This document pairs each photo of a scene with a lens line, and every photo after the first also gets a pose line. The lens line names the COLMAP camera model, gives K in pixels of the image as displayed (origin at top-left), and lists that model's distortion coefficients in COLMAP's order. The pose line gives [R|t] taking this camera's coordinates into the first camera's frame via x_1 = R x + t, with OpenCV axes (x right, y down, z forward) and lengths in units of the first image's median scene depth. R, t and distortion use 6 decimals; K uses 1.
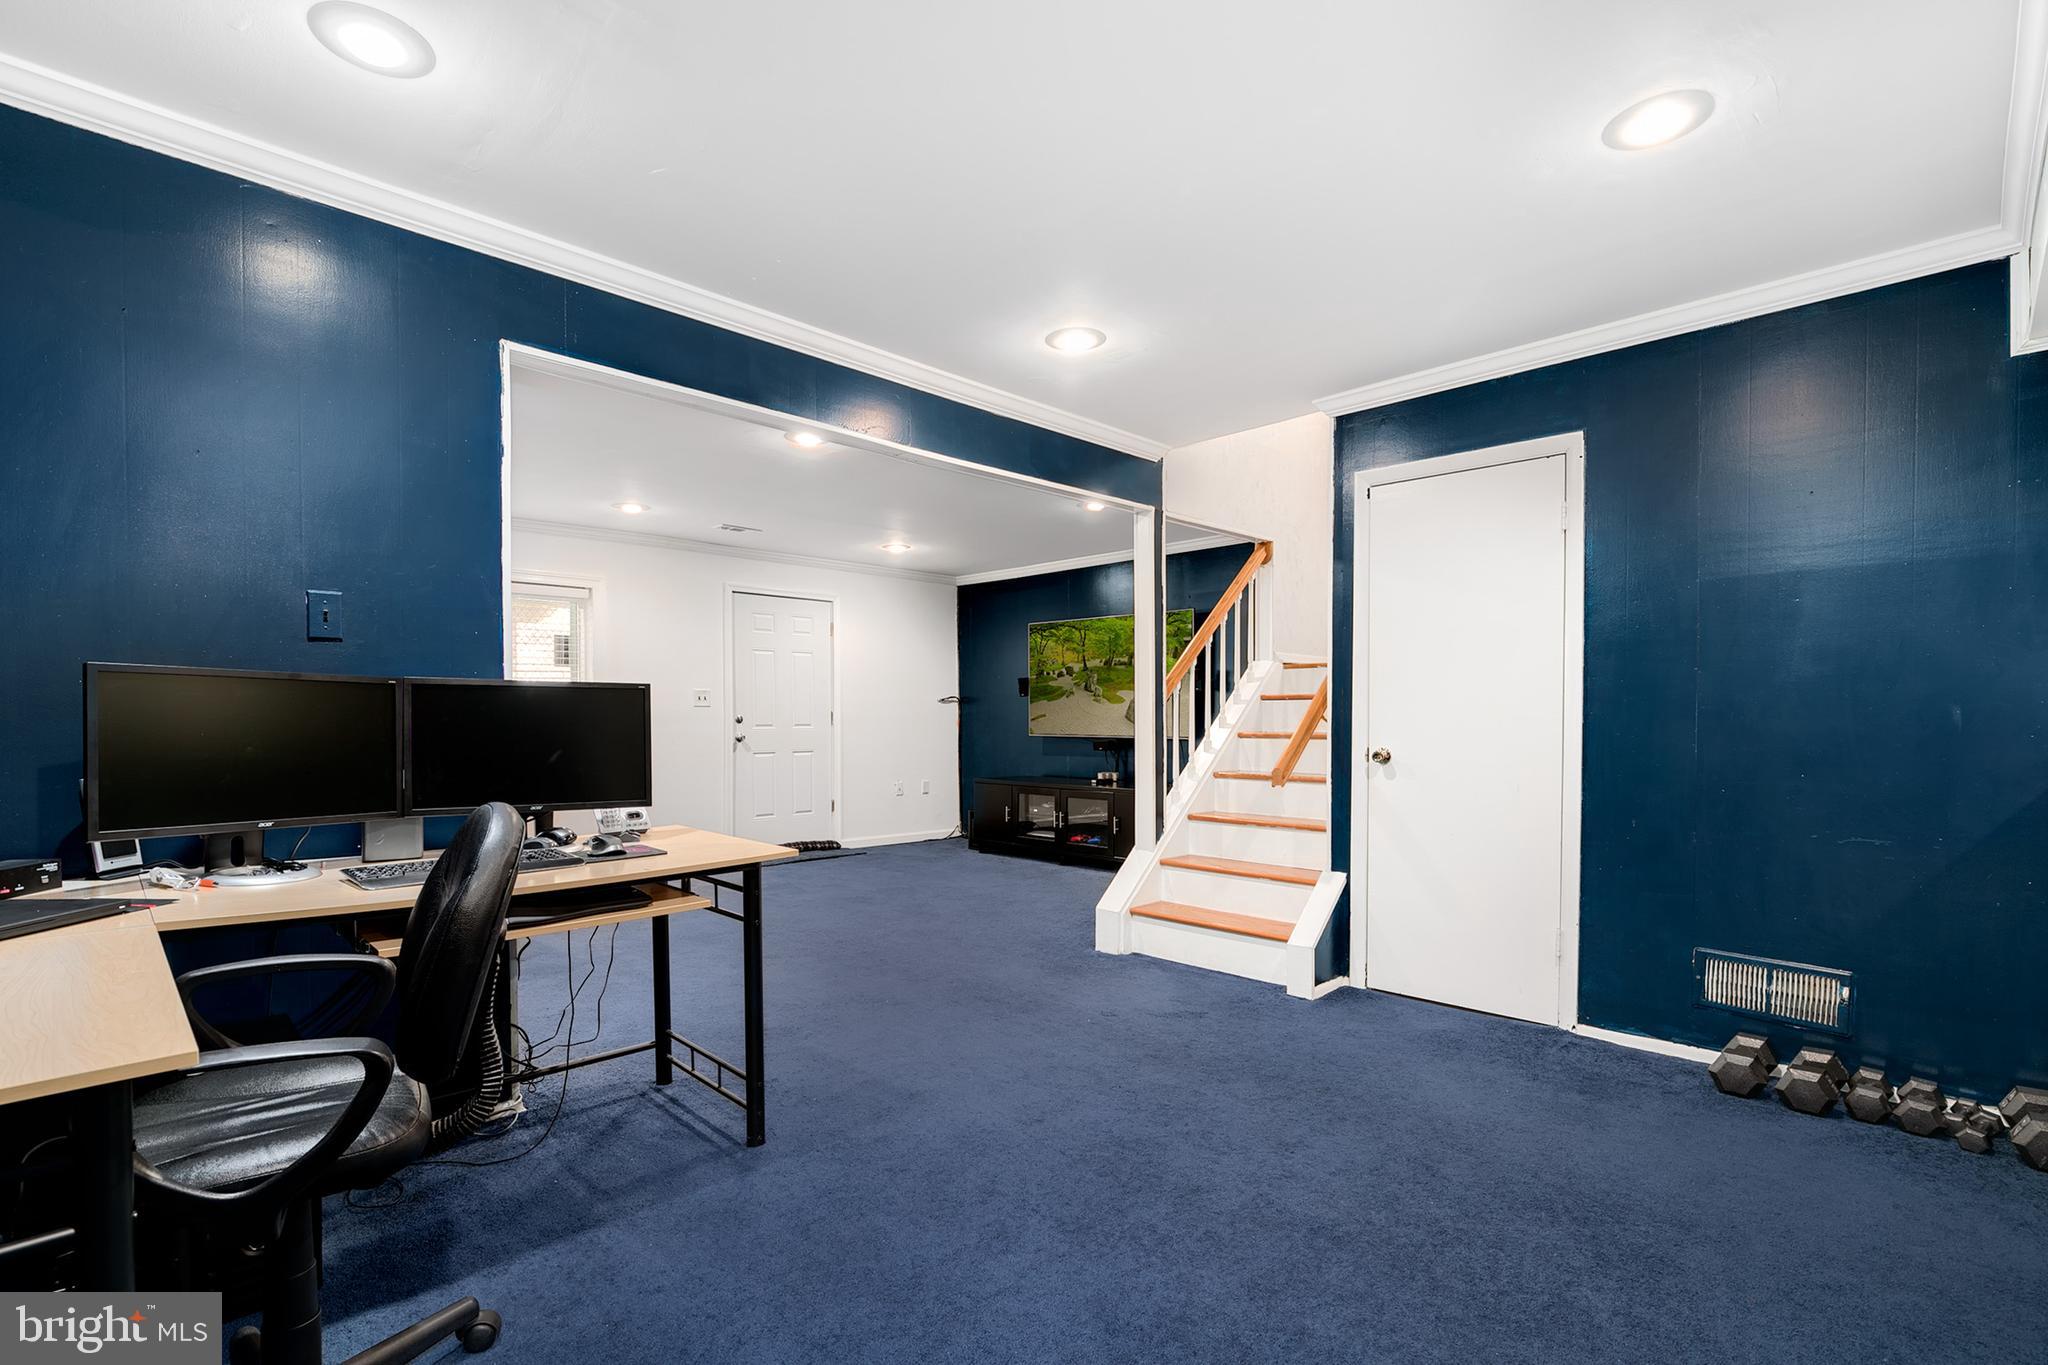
lens RADIAL K [[939.4, 0, 1039.4], [0, 939.4, 725.1], [0, 0, 1]] dist [-0.017297, 0.005053]
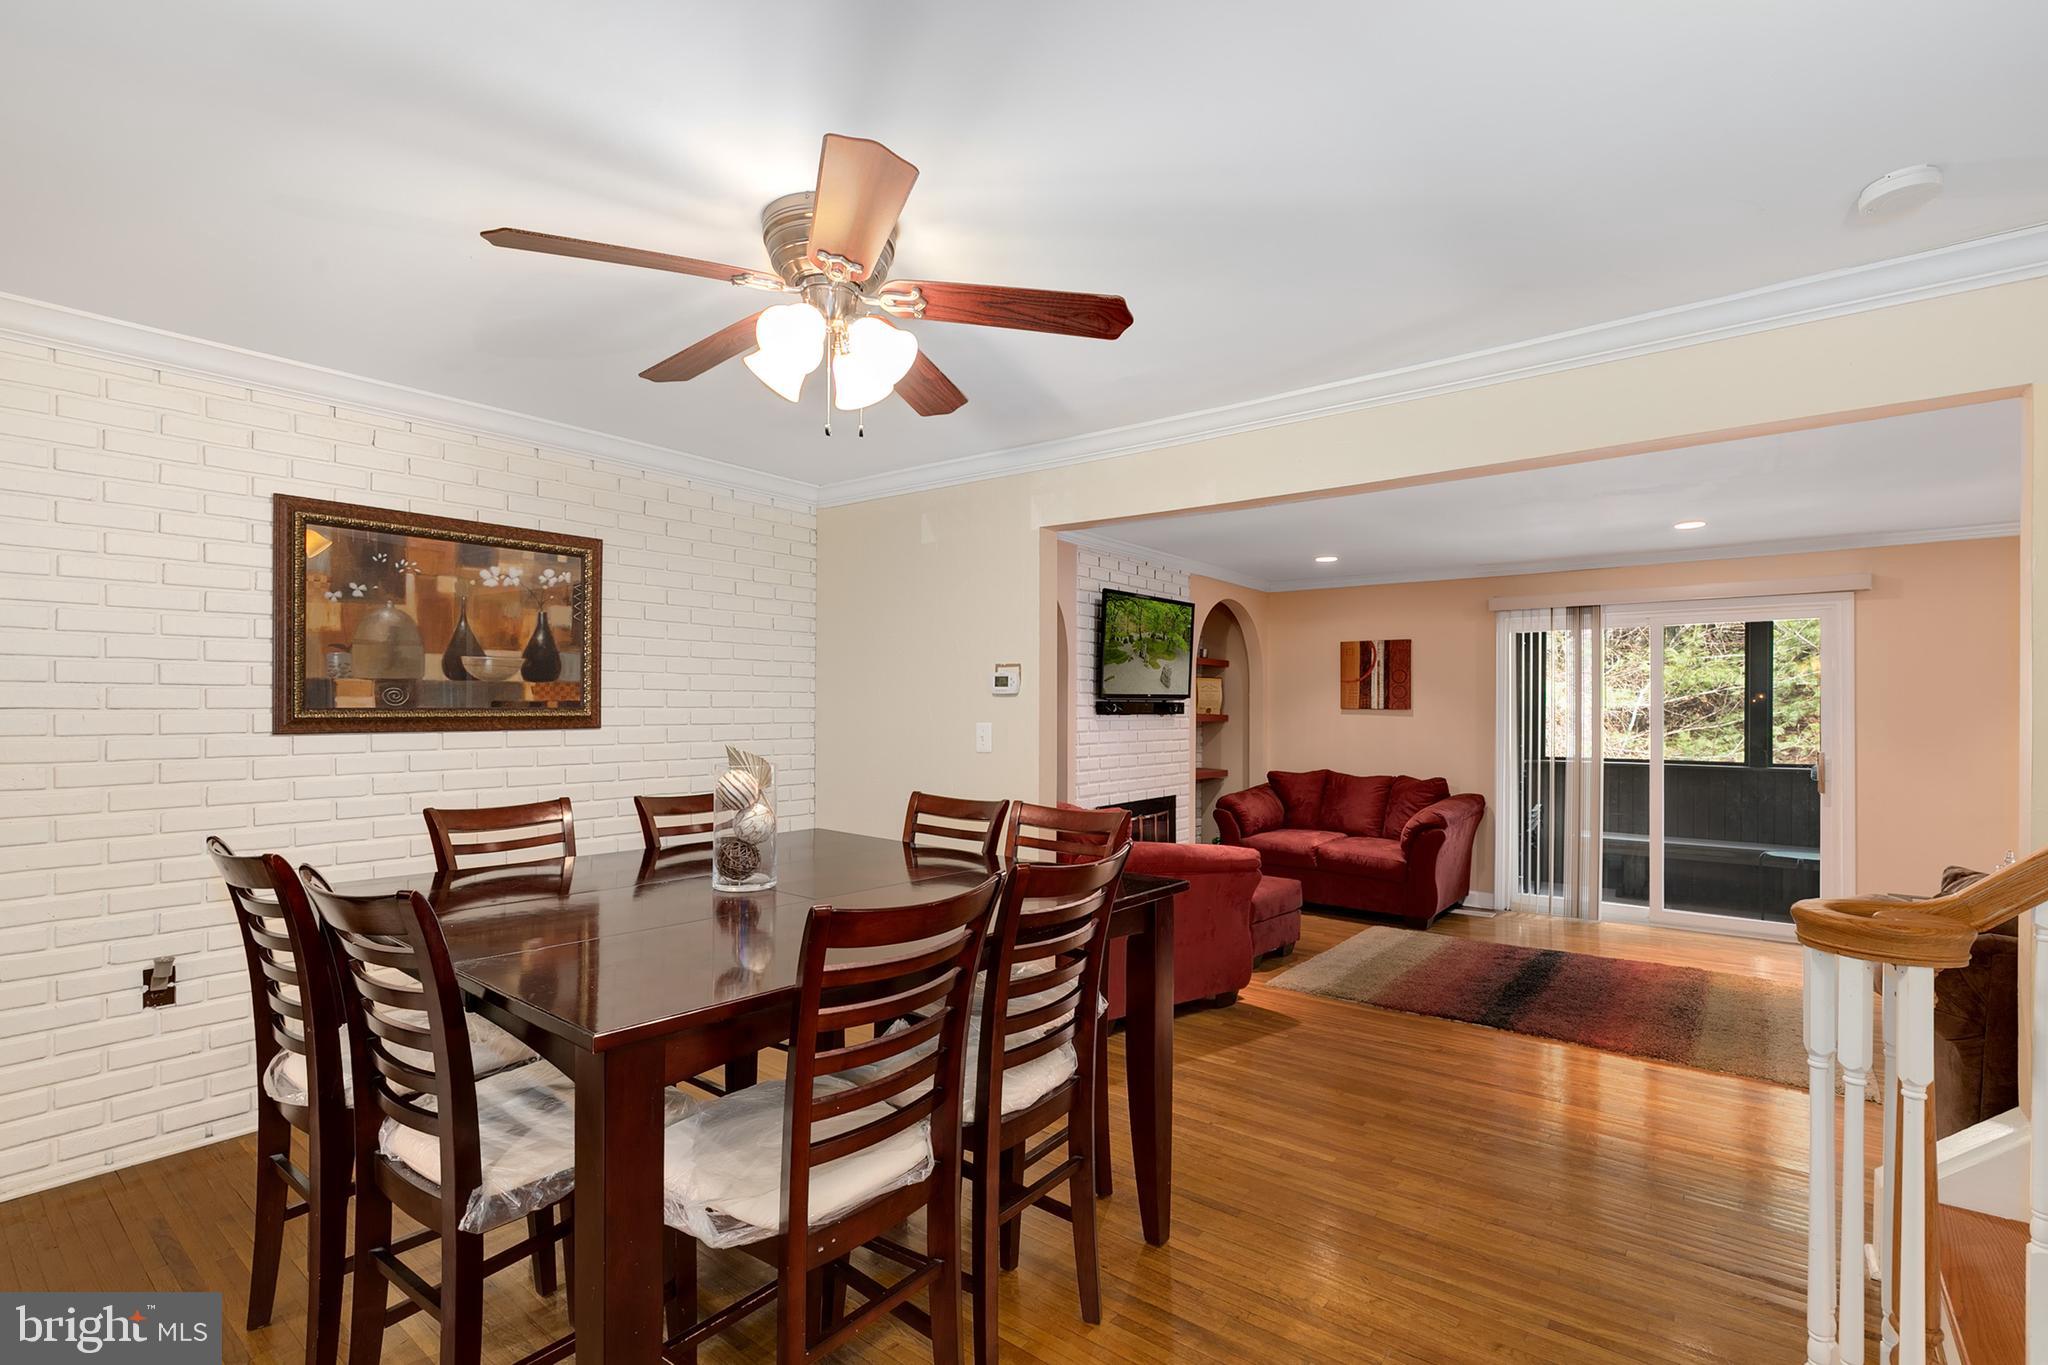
lens RADIAL K [[939.4, 0, 1028.7], [0, 939.4, 702.7], [0, 0, 1]] dist [-0.017297, 0.005053]
pose [[-0.099975, -0.004731, 0.994979, -1.145753], [0.012431, 0.999905, 0.006003, 0.013782], [-0.994912, 0.012969, -0.099906, 1.269236]]
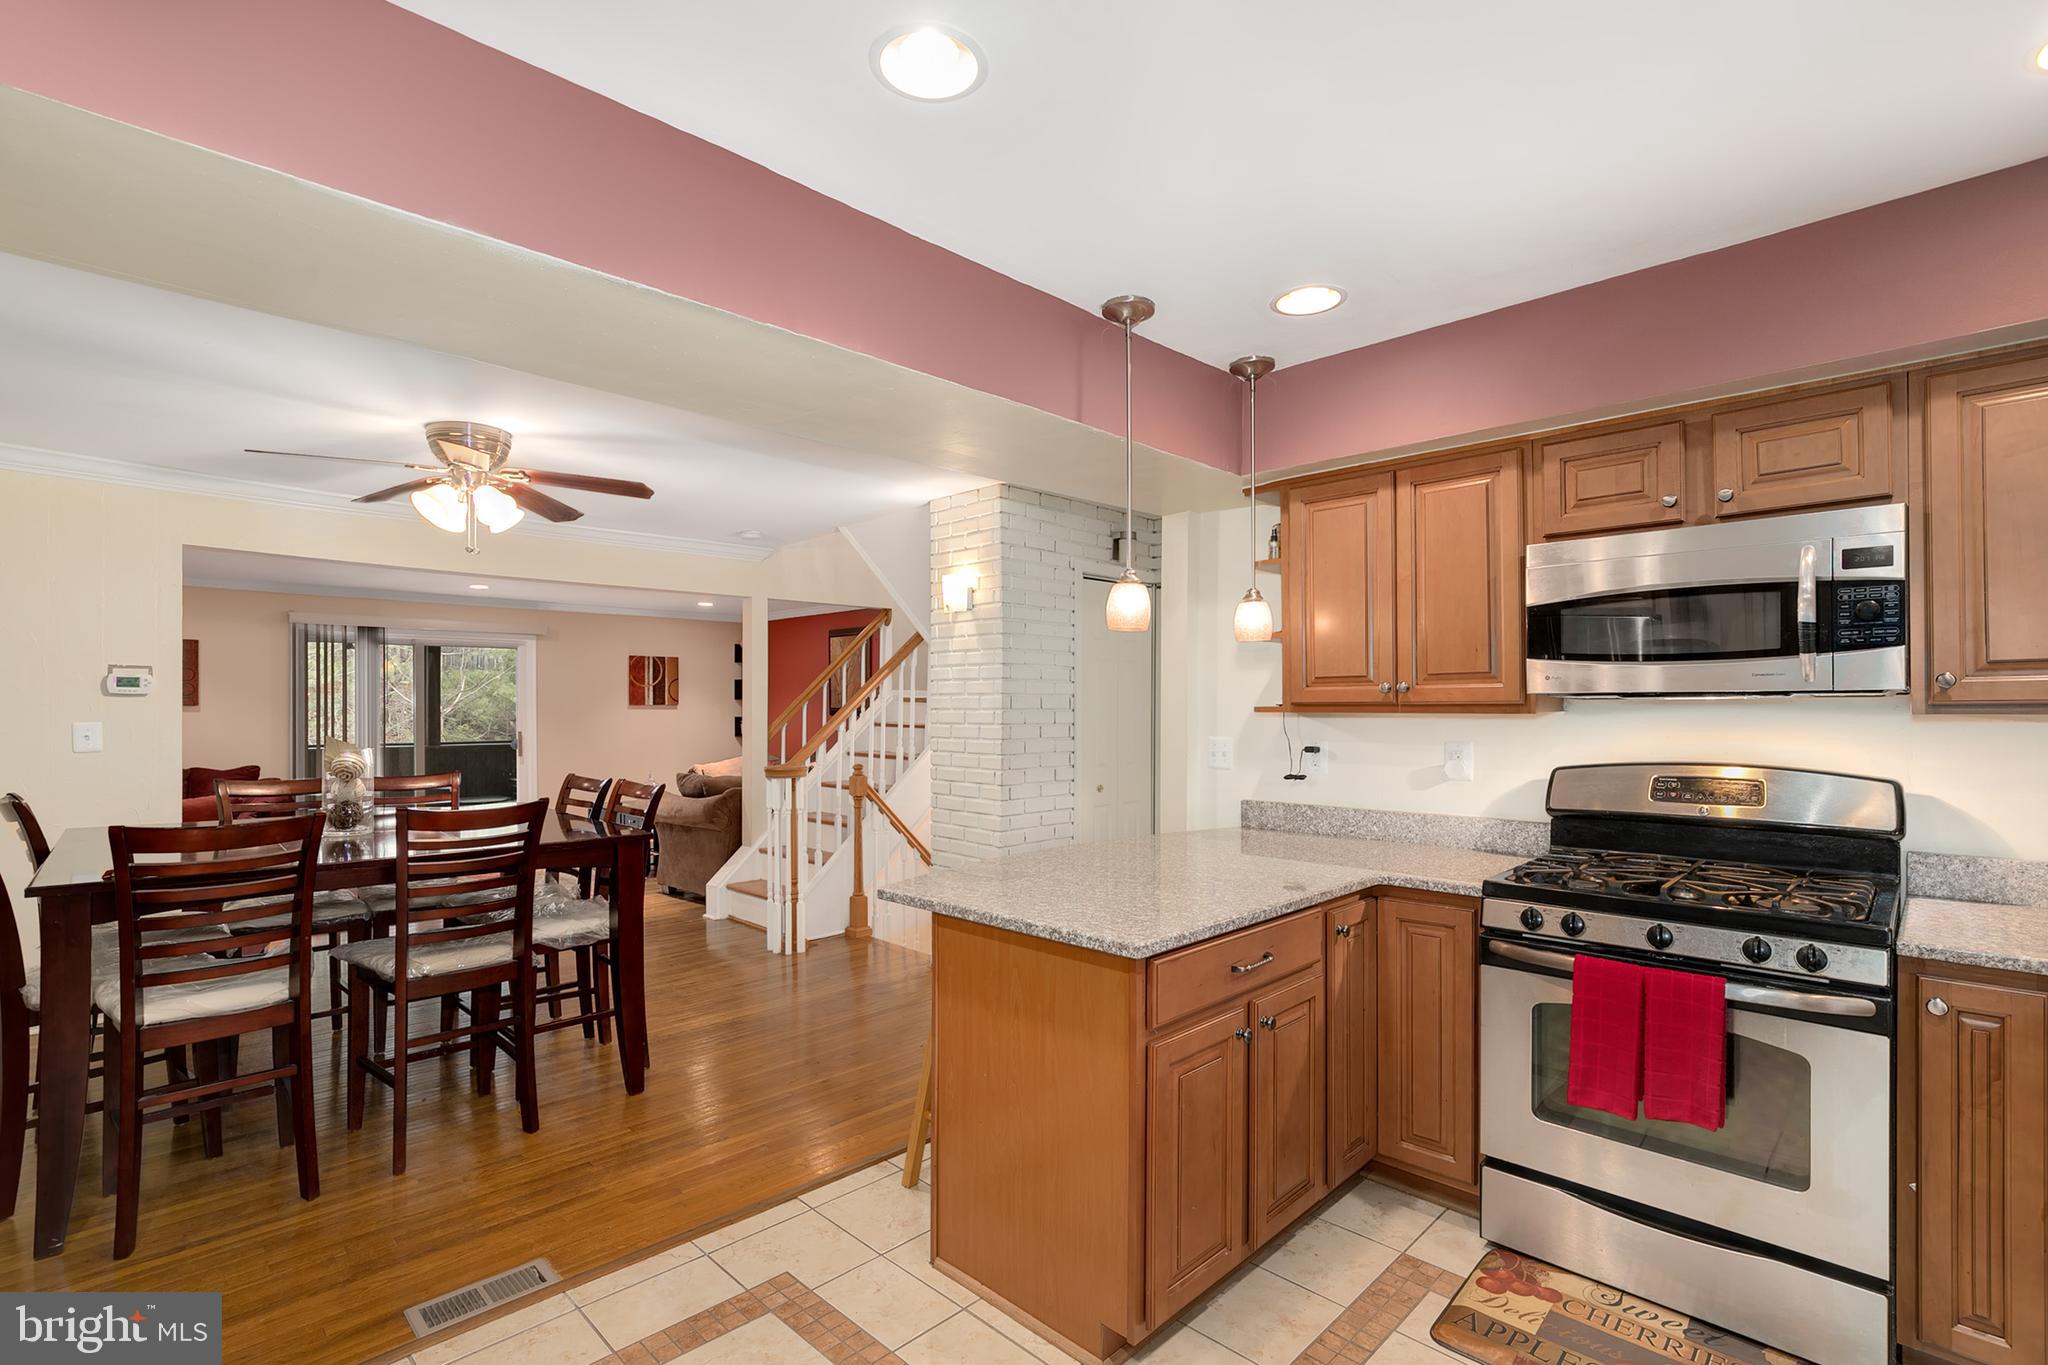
lens RADIAL K [[939.4, 0, 1027.2], [0, 939.4, 707.8], [0, 0, 1]] dist [-0.017297, 0.005053]
pose [[-0.999778, -0.014465, 0.015321, -1.162819], [-0.014169, 0.999713, 0.019296, -0.004875], [-0.015595, 0.019075, -0.999696, 2.046590]]
